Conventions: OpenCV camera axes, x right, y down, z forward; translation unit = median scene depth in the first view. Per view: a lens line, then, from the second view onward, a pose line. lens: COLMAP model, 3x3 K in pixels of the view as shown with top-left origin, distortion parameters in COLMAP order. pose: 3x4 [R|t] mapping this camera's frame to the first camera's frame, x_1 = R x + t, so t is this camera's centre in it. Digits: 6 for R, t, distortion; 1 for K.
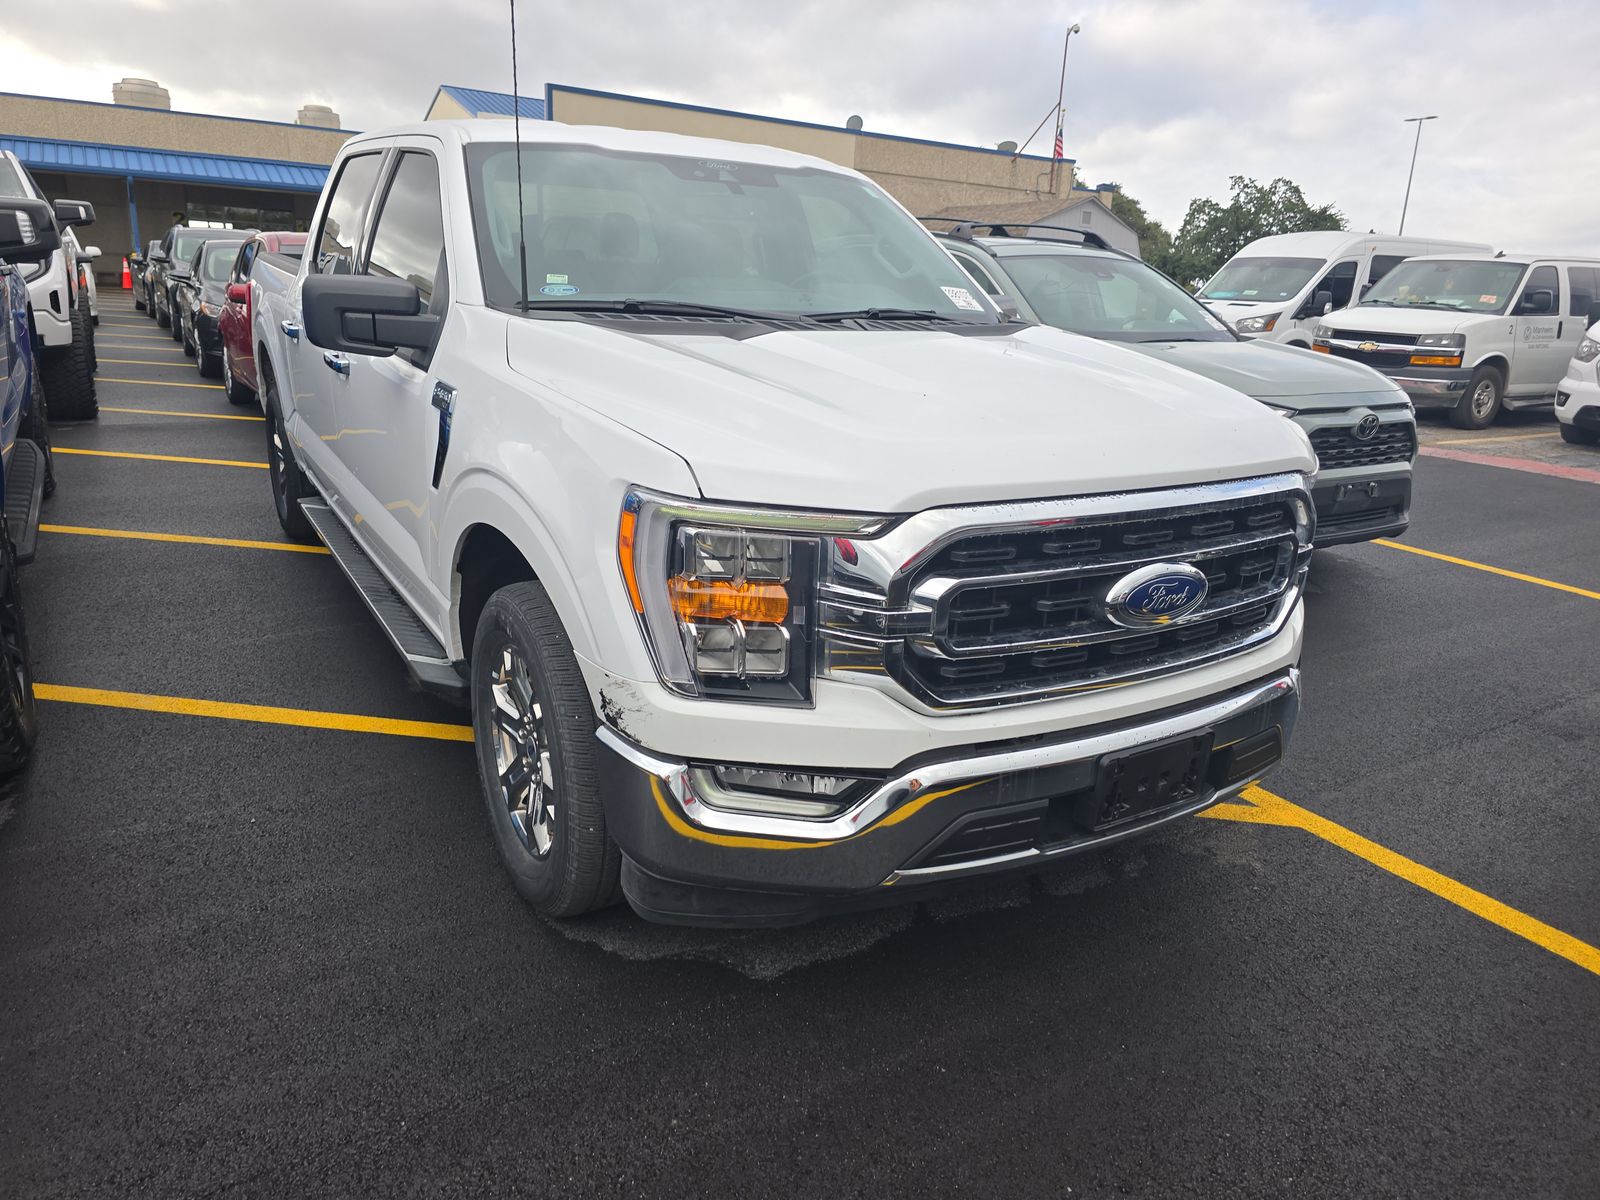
lens RADIAL K [[1072.7, 0, 796.1], [0, 1072.7, 604.4], [0, 0, 1]] dist [0.057082, -0.055691]
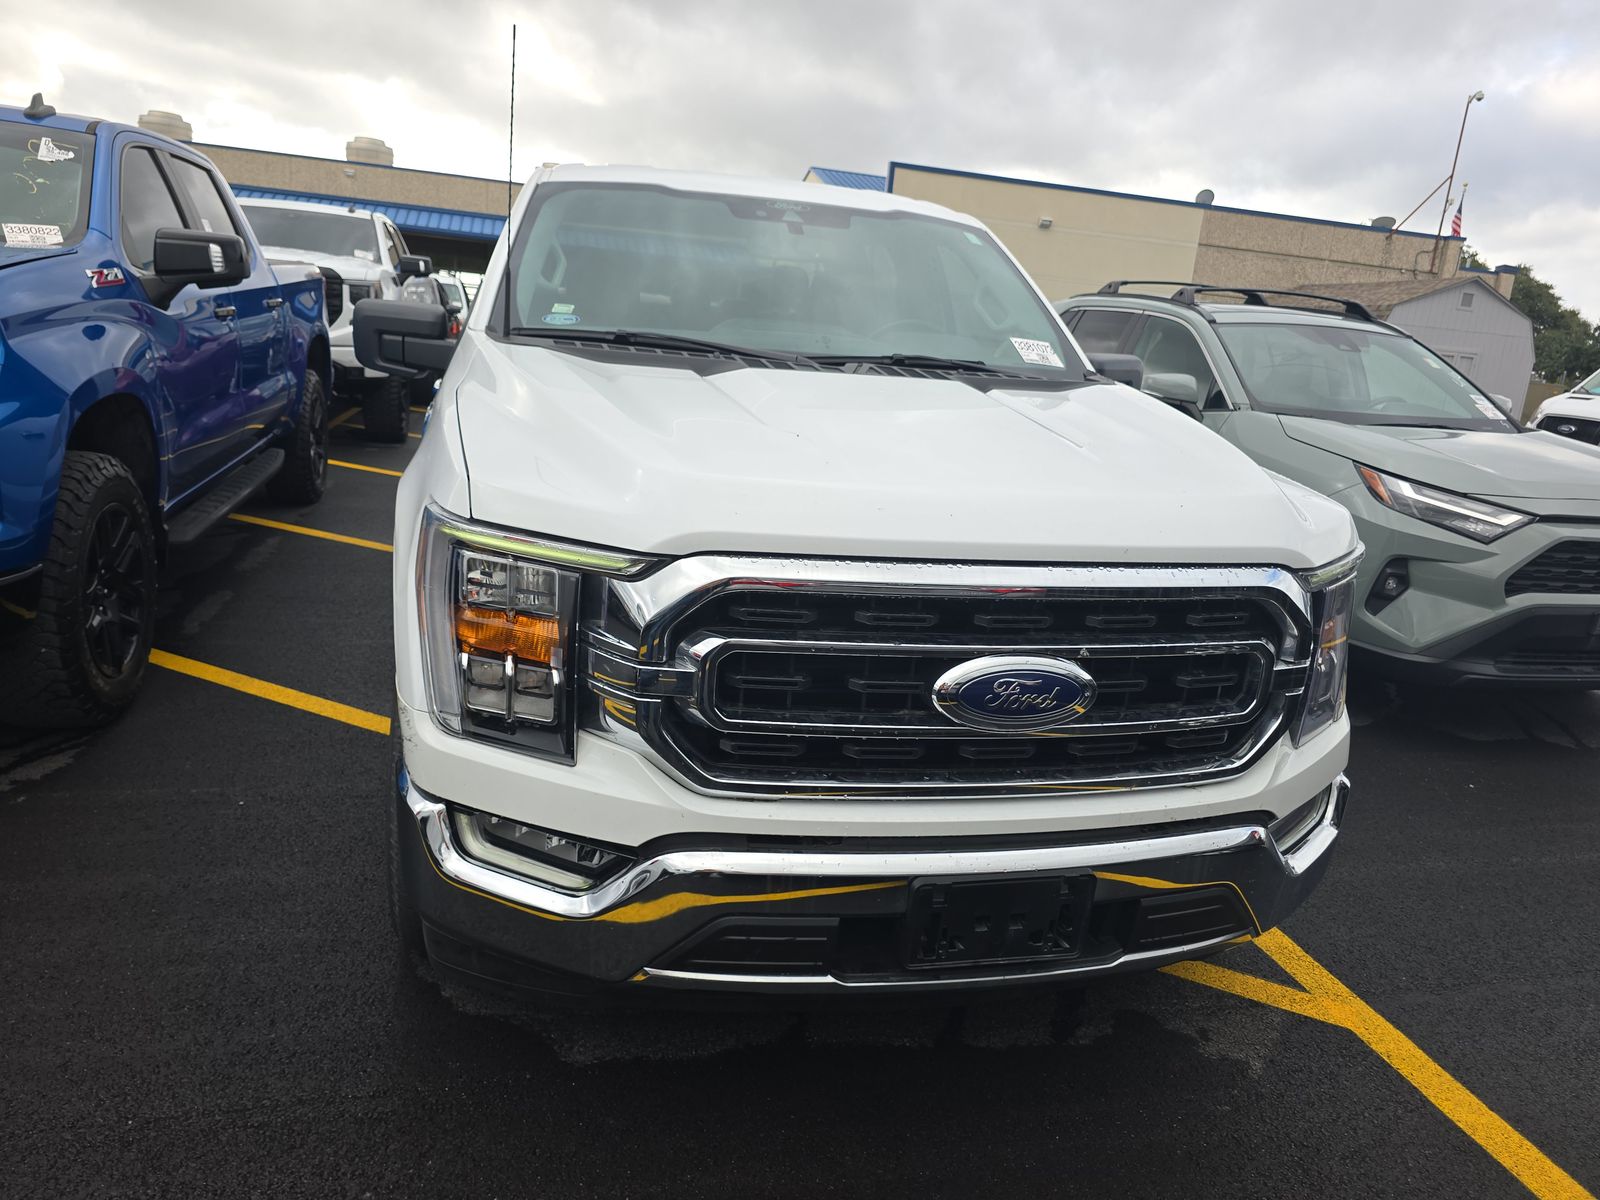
lens RADIAL K [[1081.6, 0, 800.0], [0, 1081.6, 600.0], [0, 0, 1]] dist [0.045701, -0.046038]
pose [[0.952199, 0.106605, -0.286274, 0.316613], [-0.125756, 0.990835, -0.049310, -0.013178], [0.278393, 0.082953, 0.956878, 0.127897]]
